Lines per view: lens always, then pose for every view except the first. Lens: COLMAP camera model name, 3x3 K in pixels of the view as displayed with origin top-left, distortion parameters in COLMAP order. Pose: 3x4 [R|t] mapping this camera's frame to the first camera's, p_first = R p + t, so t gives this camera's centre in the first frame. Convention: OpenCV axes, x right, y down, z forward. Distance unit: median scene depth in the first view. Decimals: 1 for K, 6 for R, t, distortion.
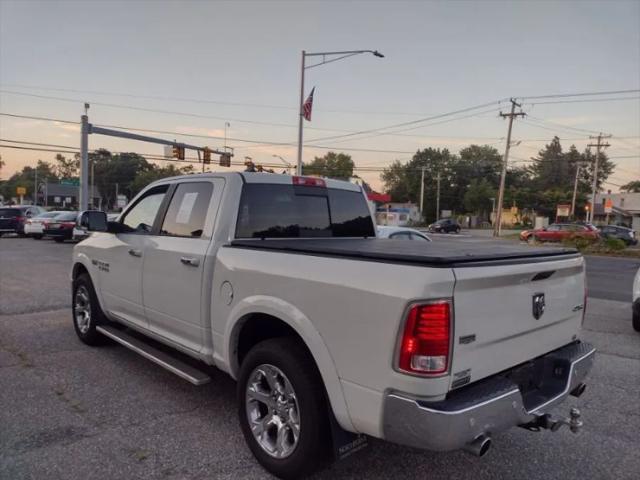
lens RADIAL K [[485.1, 0, 321.5], [0, 485.1, 259.5], [0, 0, 1]] dist [0.047428, -0.062070]
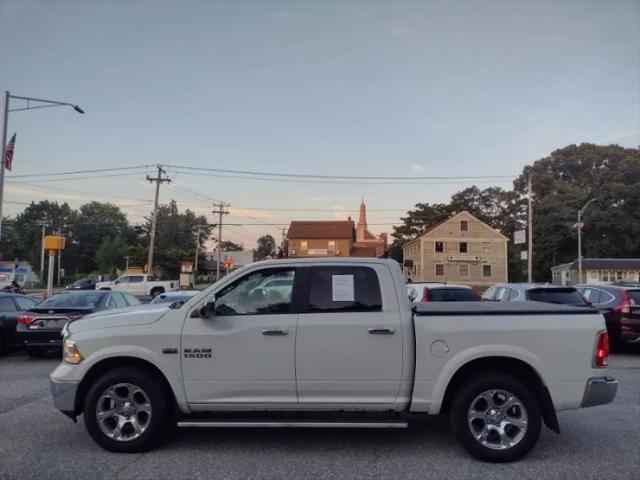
lens RADIAL K [[485.1, 0, 326.7], [0, 485.1, 258.8], [0, 0, 1]] dist [0.047428, -0.062070]
pose [[0.698290, -0.004507, 0.715801, -0.118192], [0.086812, 0.993132, -0.078435, -0.008940], [-0.710531, 0.116911, 0.693886, 0.018753]]
